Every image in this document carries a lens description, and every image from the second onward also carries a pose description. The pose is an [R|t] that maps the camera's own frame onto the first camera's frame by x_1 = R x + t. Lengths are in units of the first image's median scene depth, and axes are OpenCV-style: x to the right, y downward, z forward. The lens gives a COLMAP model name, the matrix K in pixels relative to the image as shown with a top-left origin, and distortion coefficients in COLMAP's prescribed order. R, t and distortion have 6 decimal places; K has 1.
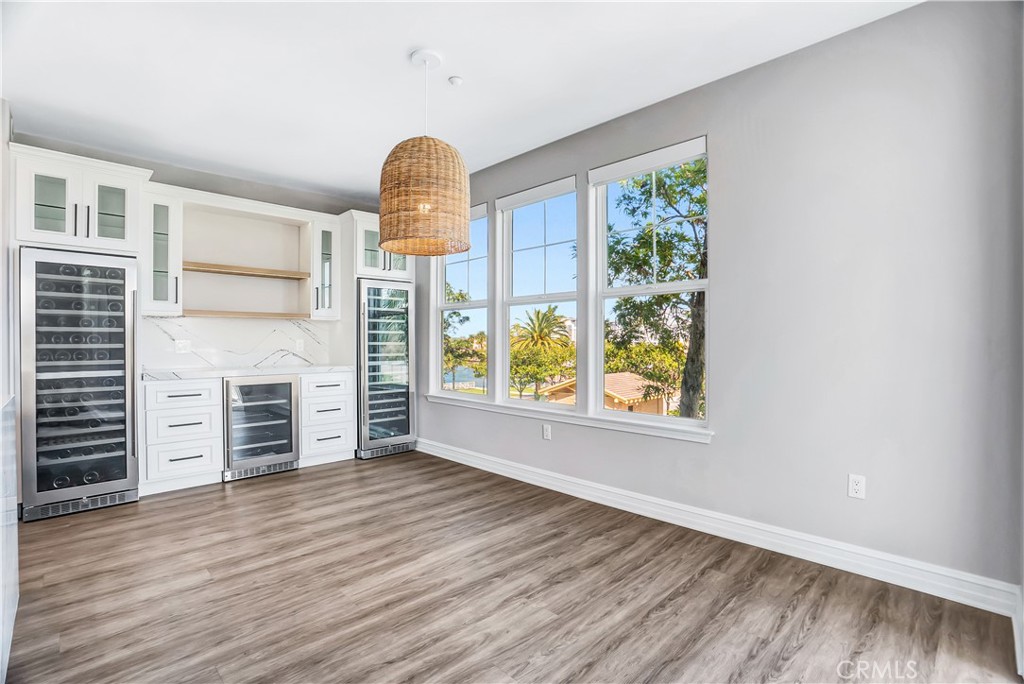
lens RADIAL K [[476.9, 0, 514.7], [0, 476.9, 340.2], [0, 0, 1]] dist [-0.033251, 0.000625]
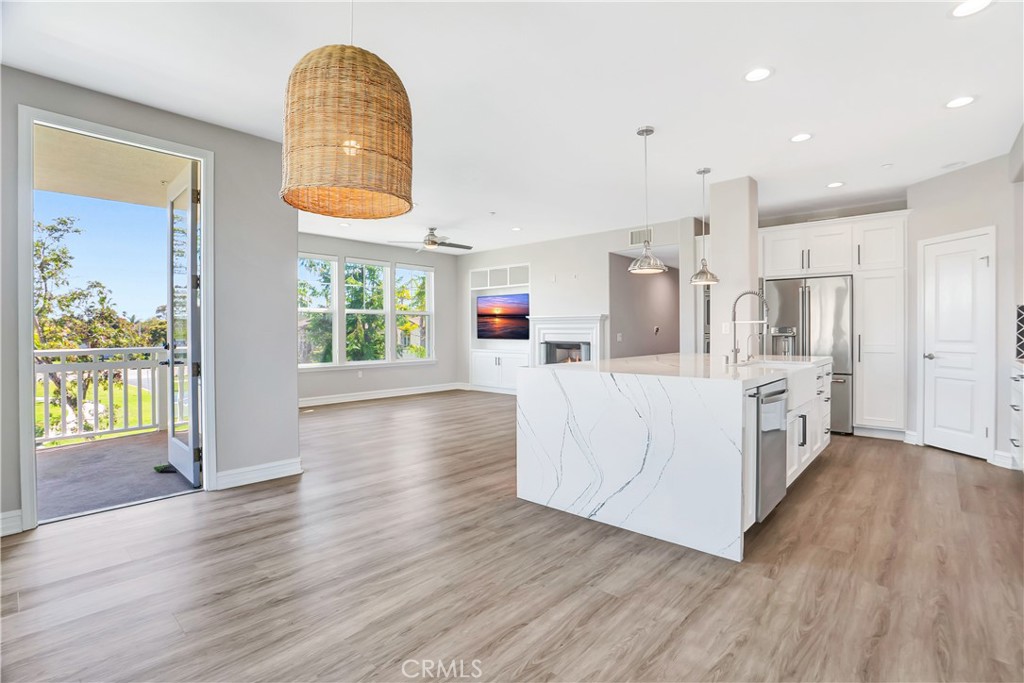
lens RADIAL K [[476.9, 0, 514.7], [0, 476.9, 339.7], [0, 0, 1]] dist [-0.033251, 0.000625]
pose [[-0.998127, 0.006792, -0.060795, -0.440921], [0.006106, 0.999916, 0.011462, 0.001176], [0.060868, 0.011070, -0.998084, 1.953454]]
